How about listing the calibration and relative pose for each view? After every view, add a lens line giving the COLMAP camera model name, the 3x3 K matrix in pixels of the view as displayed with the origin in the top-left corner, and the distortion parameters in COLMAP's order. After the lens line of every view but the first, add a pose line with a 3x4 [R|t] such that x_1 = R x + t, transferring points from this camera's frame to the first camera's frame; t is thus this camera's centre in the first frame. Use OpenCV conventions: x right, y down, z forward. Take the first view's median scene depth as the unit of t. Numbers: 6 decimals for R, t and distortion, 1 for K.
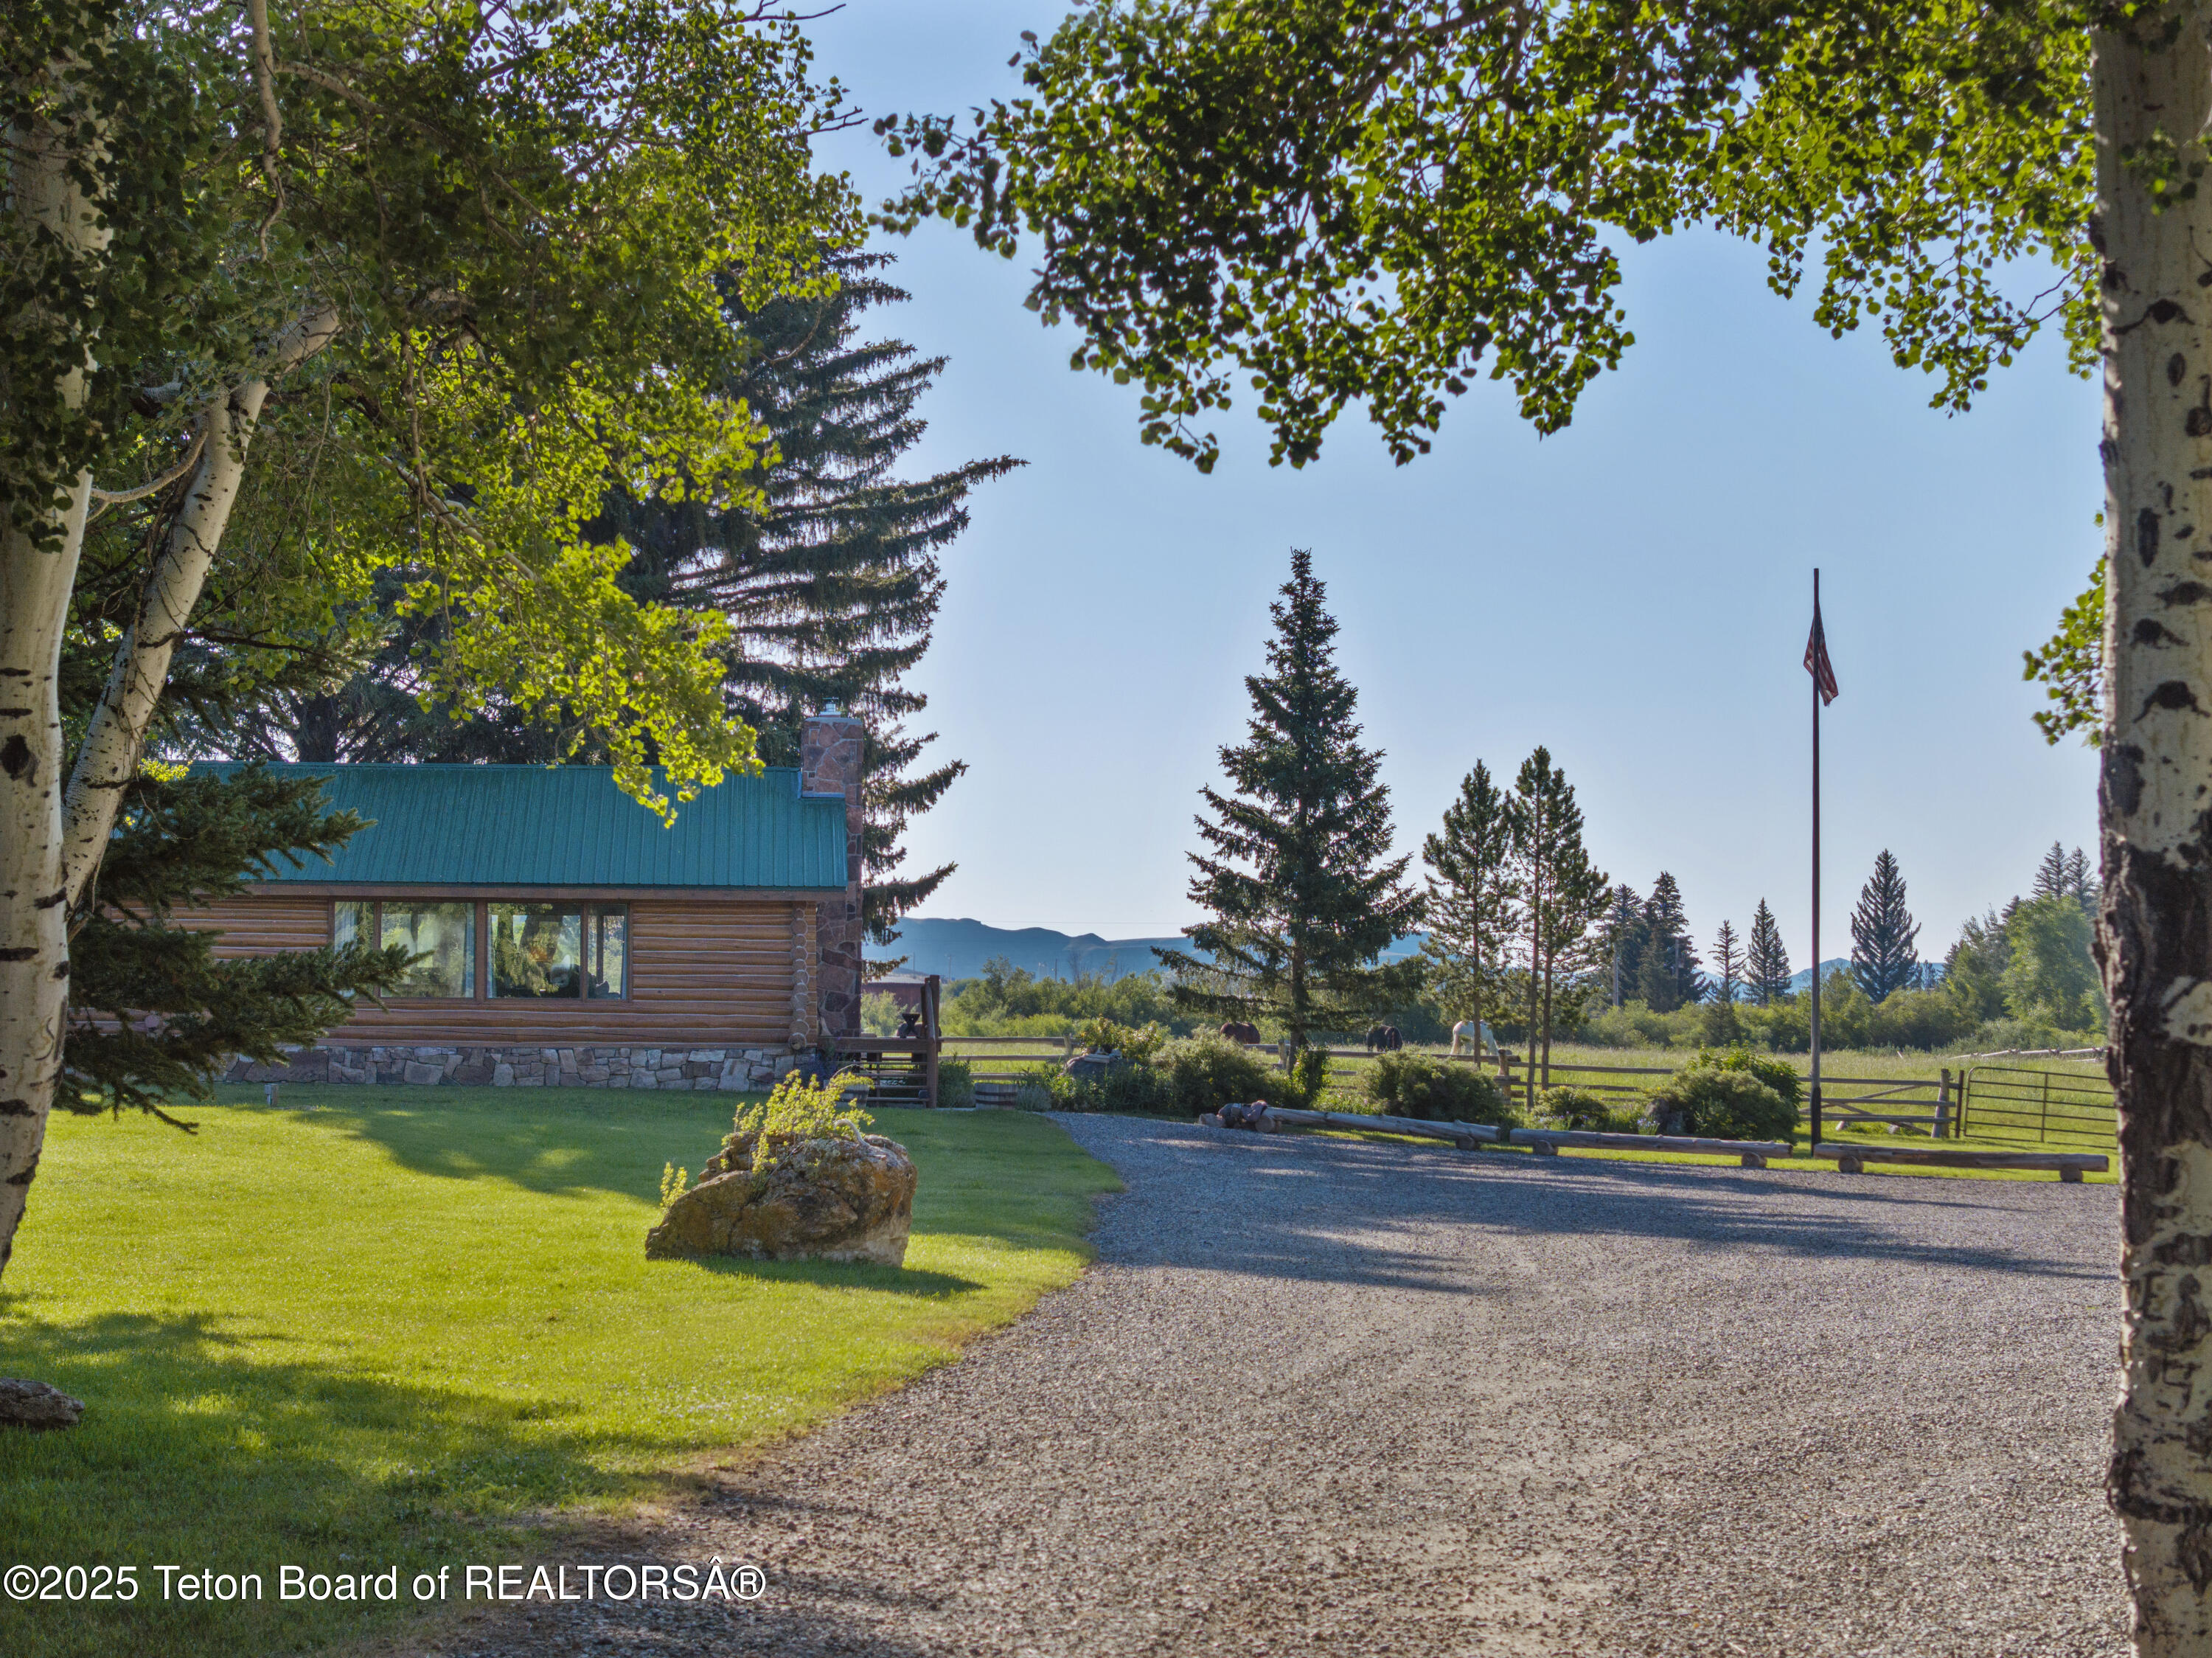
lens RADIAL K [[4415.9, 0, 1105.9], [0, 4415.9, 832.2], [0, 0, 1]] dist [-0.080067, 0.000000]
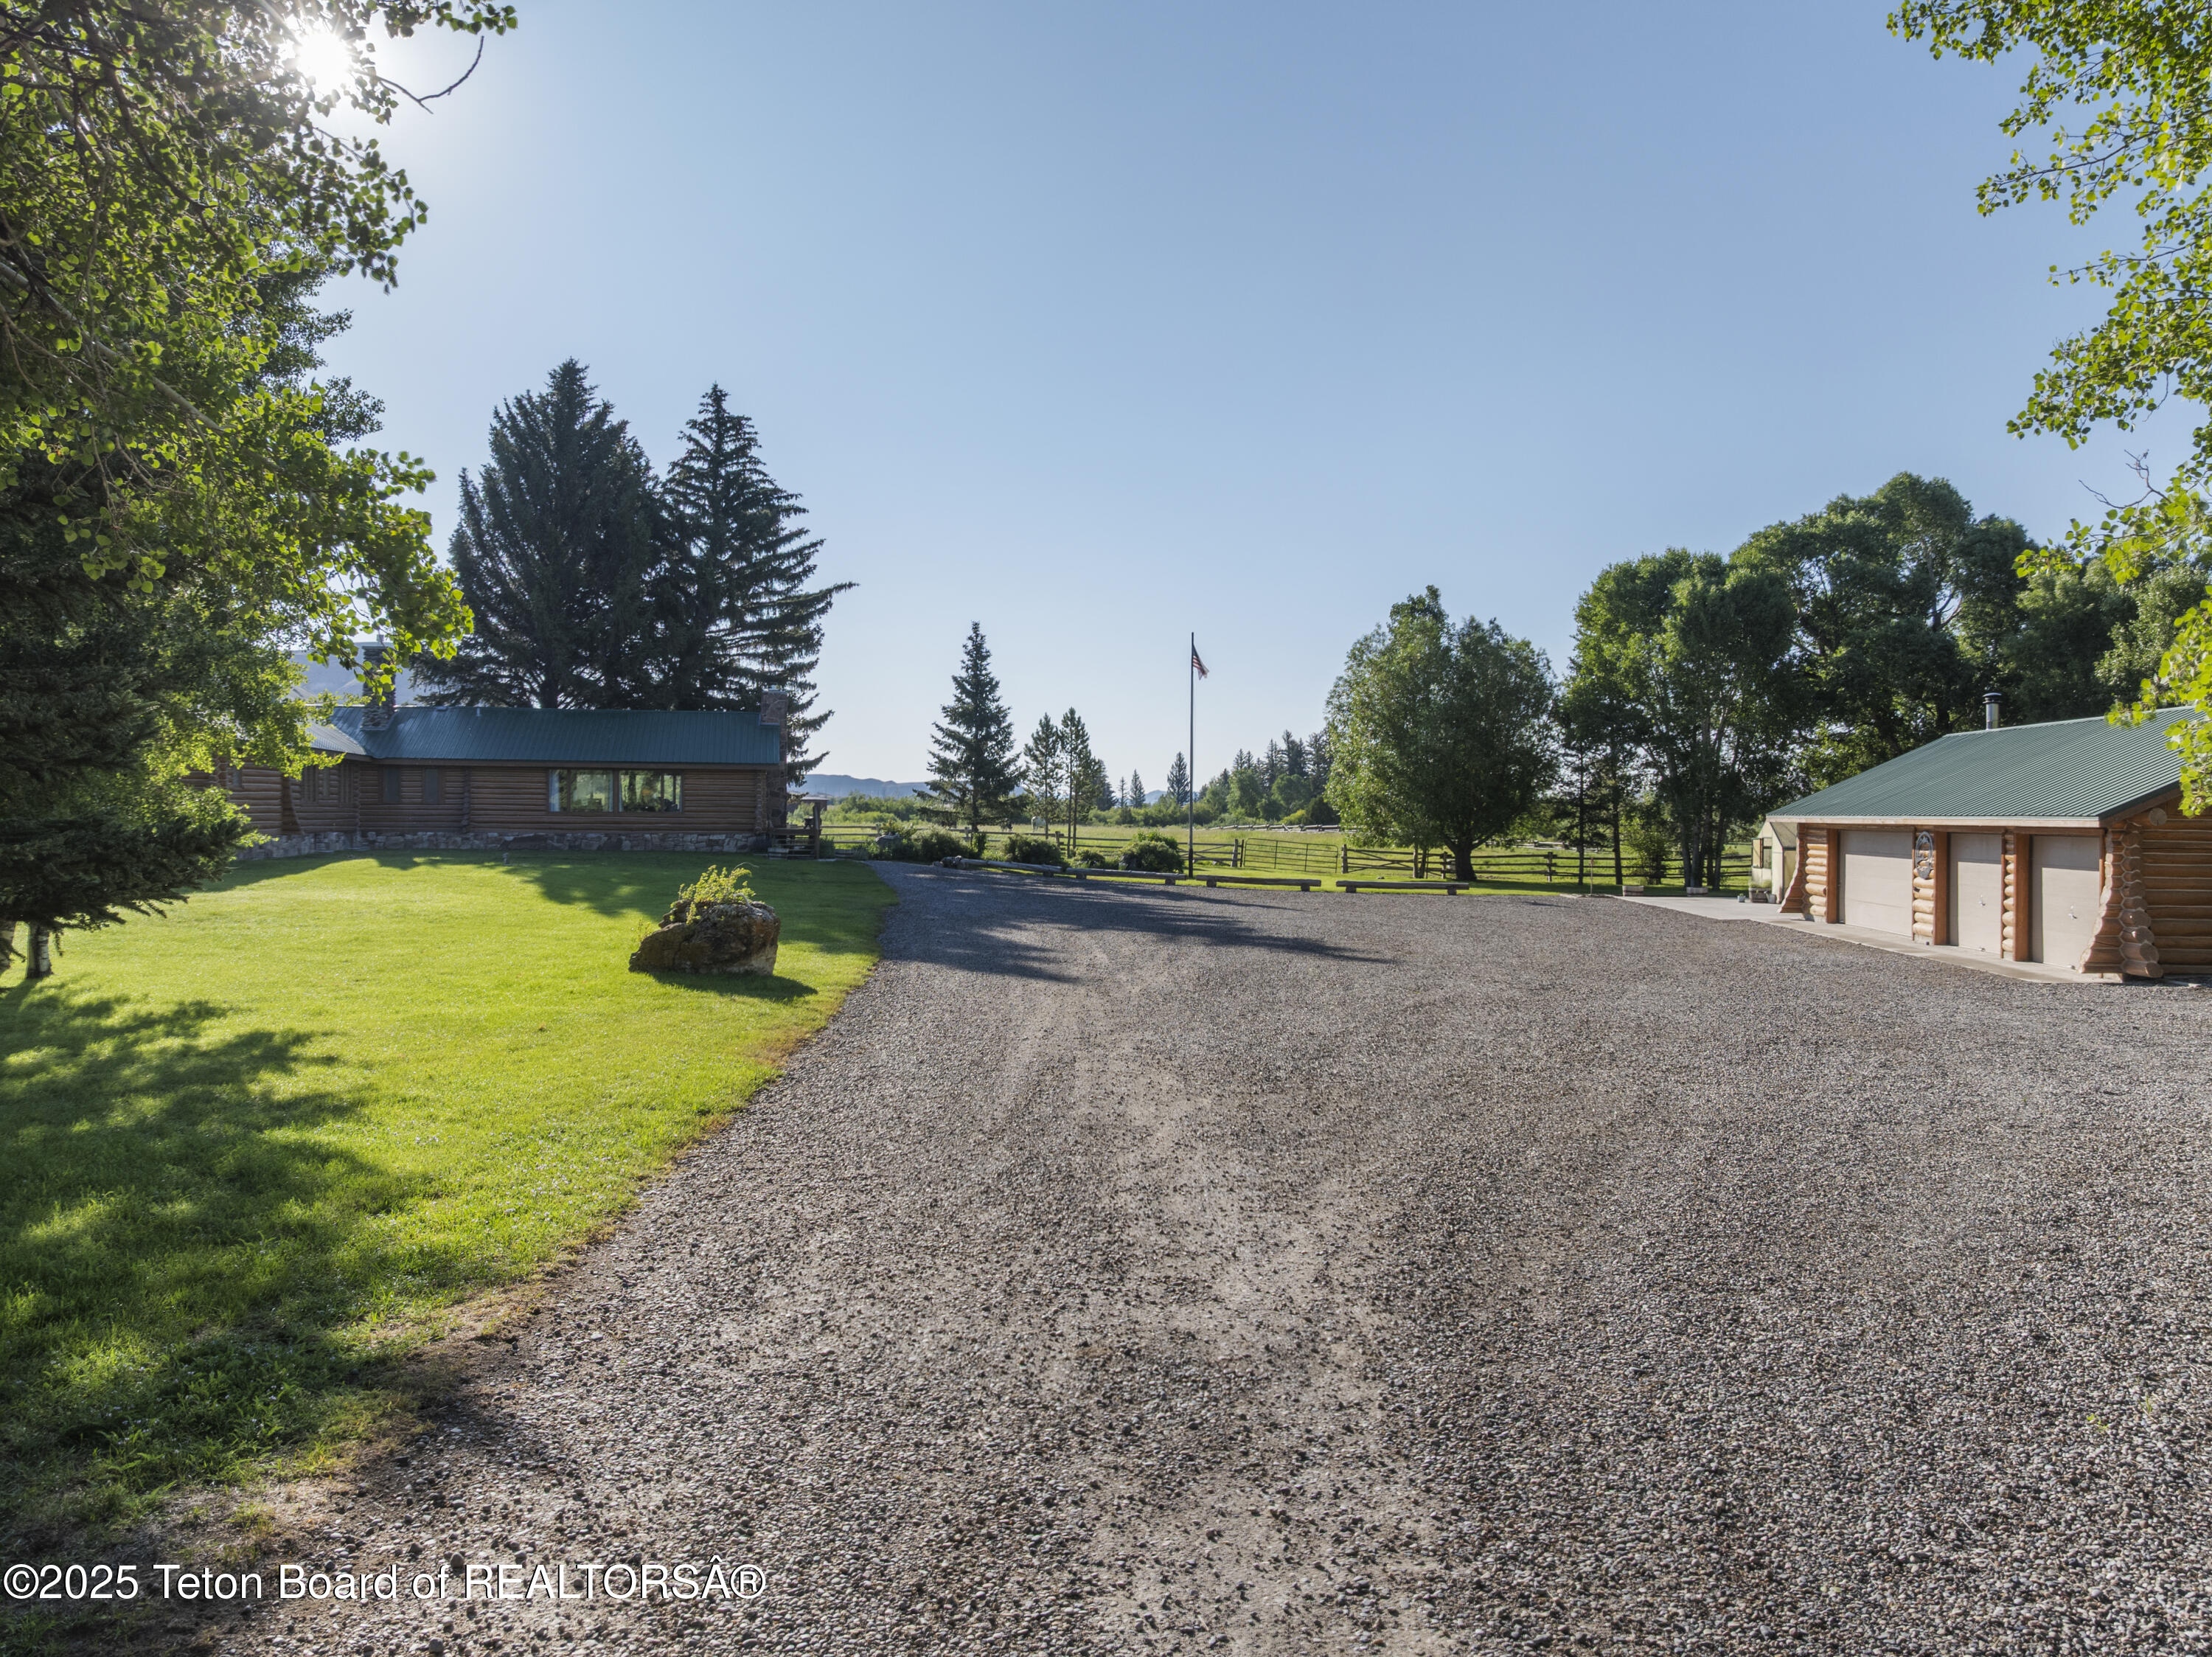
lens RADIAL K [[1562.0, 0, 1142.4], [0, 1562.0, 830.7], [0, 0, 1]] dist [-0.034995, -0.009693]
pose [[0.987789, -0.000094, 0.155795, 0.001977], [-0.008507, 0.998475, 0.054539, 0.001372], [-0.155563, -0.055198, 0.986283, 0.152669]]
